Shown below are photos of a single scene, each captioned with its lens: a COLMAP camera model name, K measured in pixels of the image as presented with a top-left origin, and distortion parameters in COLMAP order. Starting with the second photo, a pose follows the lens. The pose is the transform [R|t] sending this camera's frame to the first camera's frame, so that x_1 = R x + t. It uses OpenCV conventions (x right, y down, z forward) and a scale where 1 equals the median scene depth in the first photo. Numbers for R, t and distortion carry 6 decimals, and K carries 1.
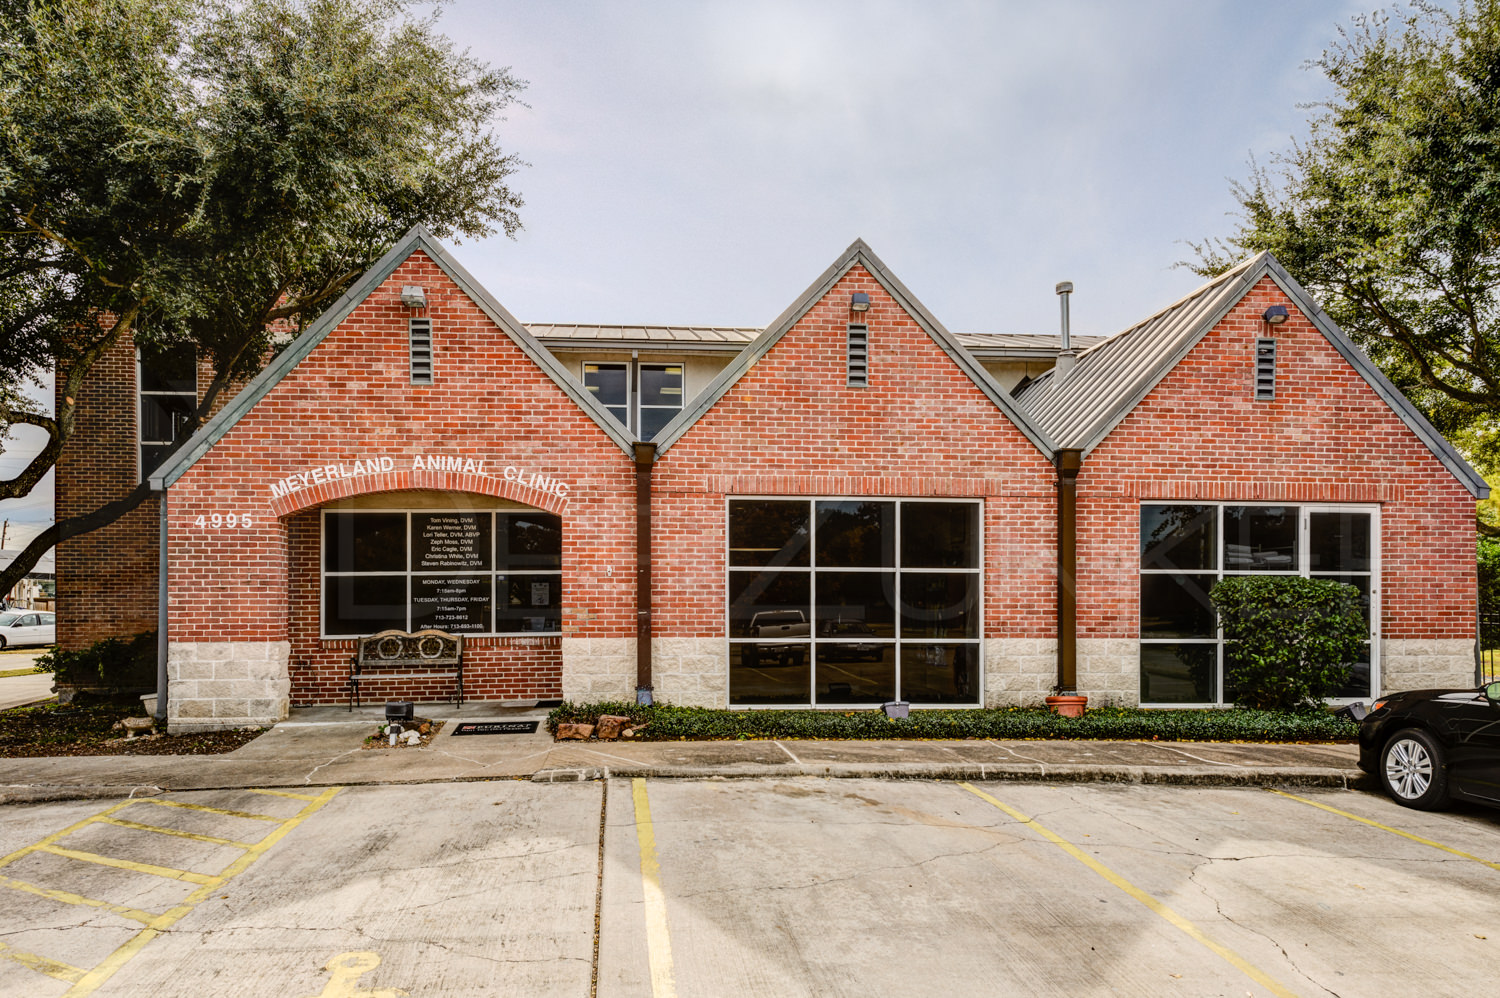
lens RADIAL K [[1063.8, 0, 802.3], [0, 1063.8, 586.1], [0, 0, 1]] dist [0.027904, -0.009742]
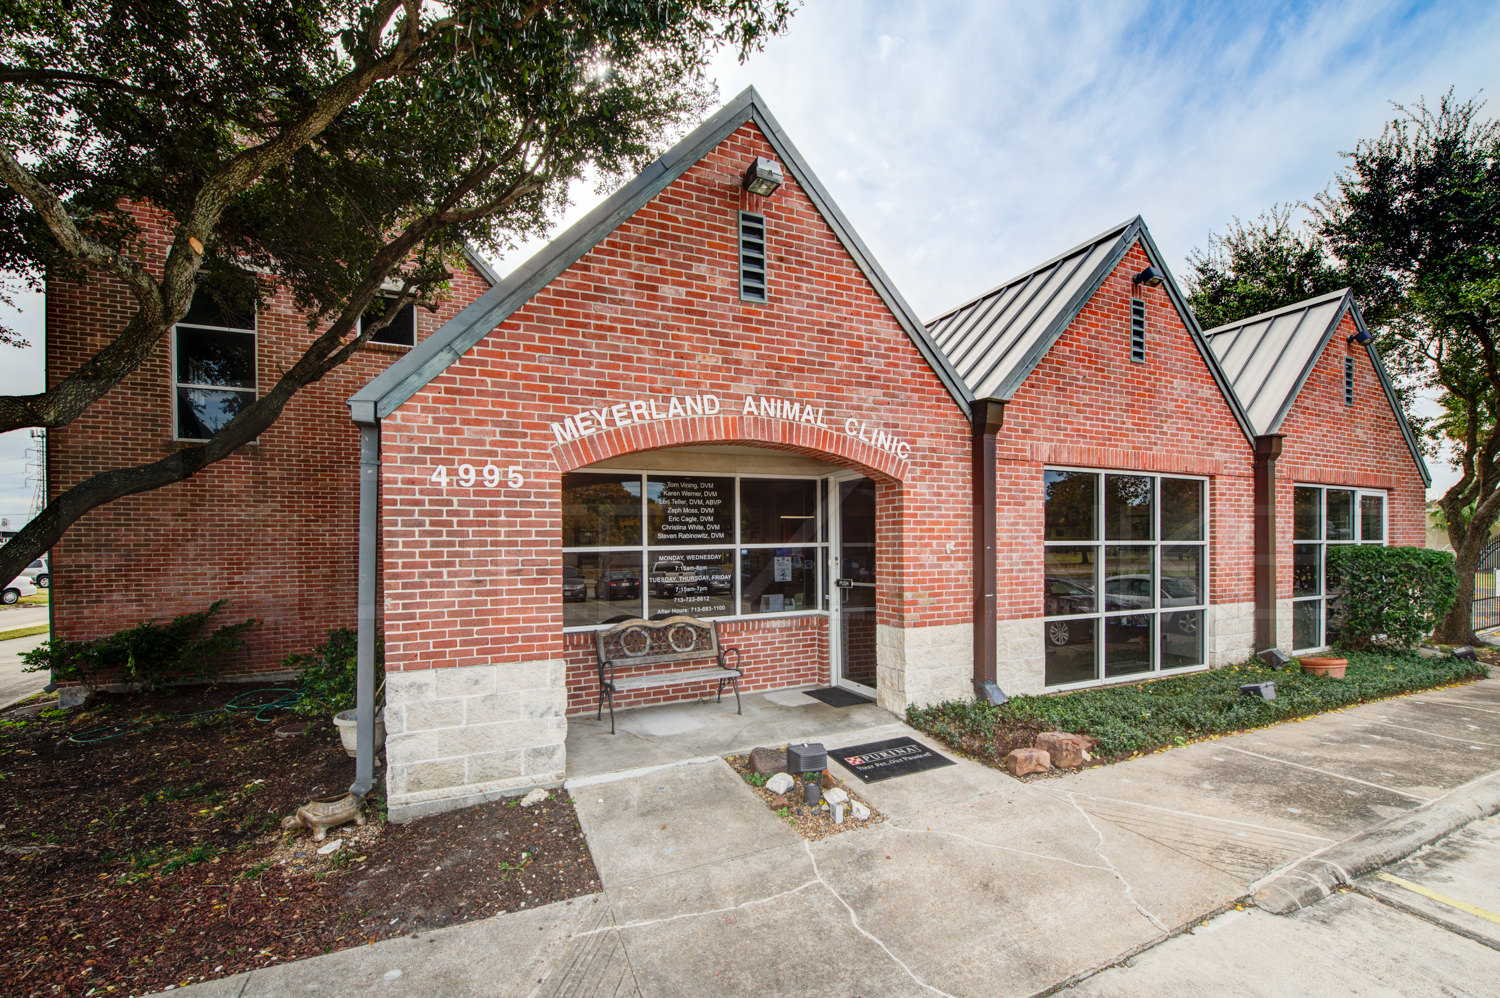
lens RADIAL K [[641.4, 0, 822.1], [0, 641.4, 544.3], [0, 0, 1]] dist [-0.010160, -0.000547]
pose [[0.944700, -0.005818, 0.327885, -0.455040], [0.001628, 0.999913, 0.013052, -0.024056], [-0.327933, -0.011796, 0.944627, 0.552499]]
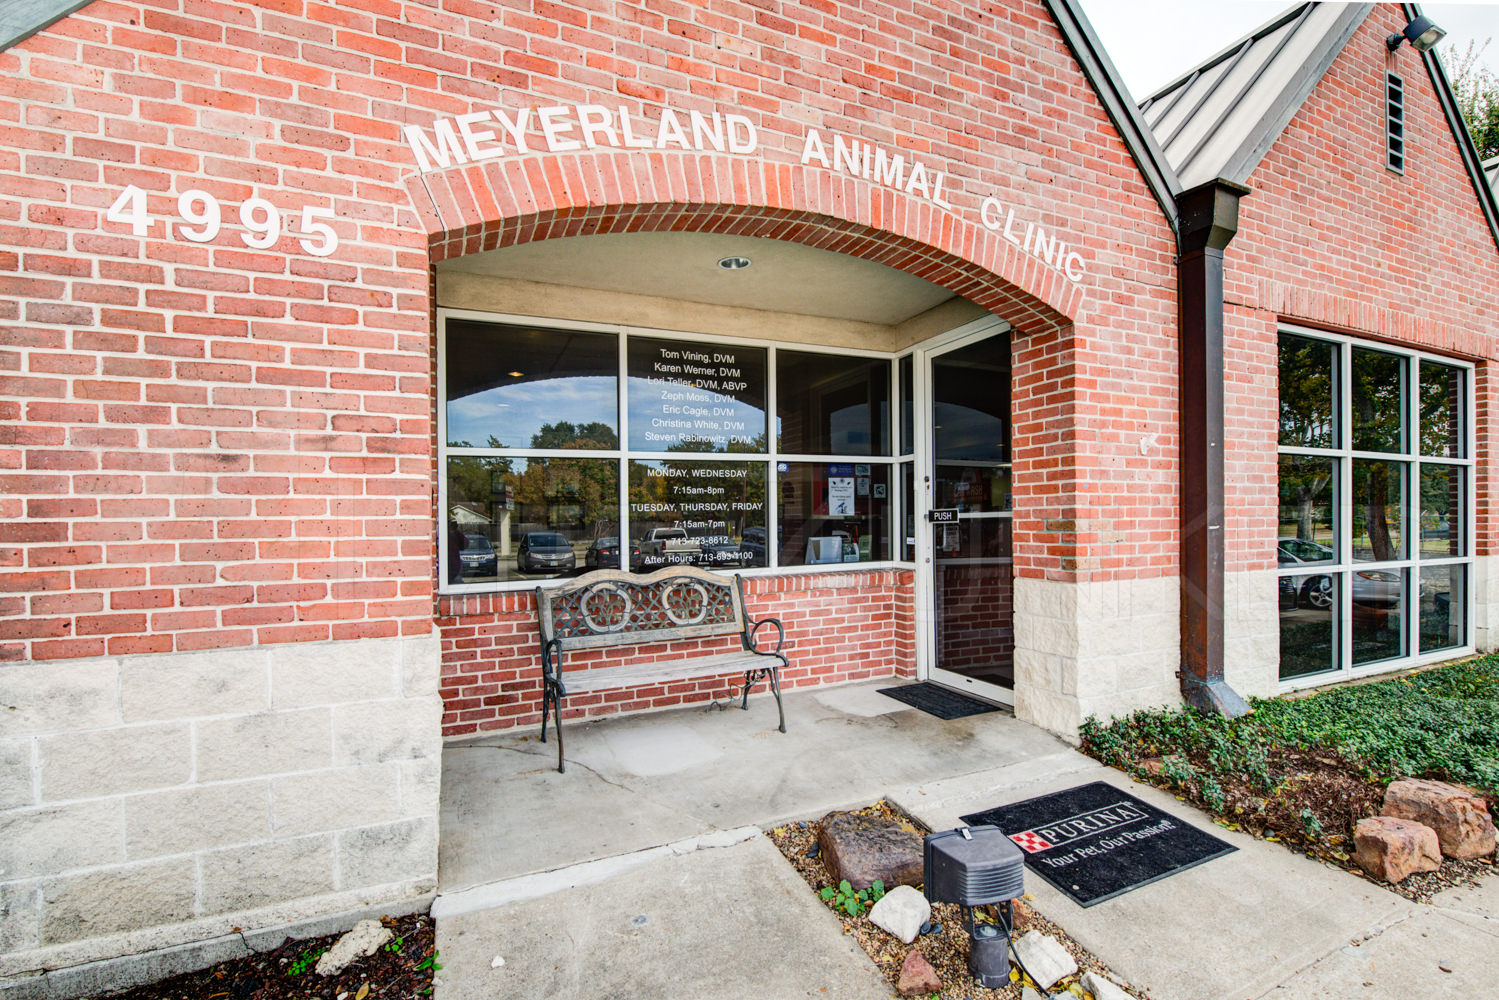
lens RADIAL K [[683.0, 0, 813.0], [0, 683.0, 513.5], [0, 0, 1]] dist [-0.016248, 0.000381]
pose [[0.953842, -0.006935, 0.300227, -0.430761], [0.004133, 0.999942, 0.009968, 0.014686], [-0.300279, -0.008267, 0.953816, 0.755865]]
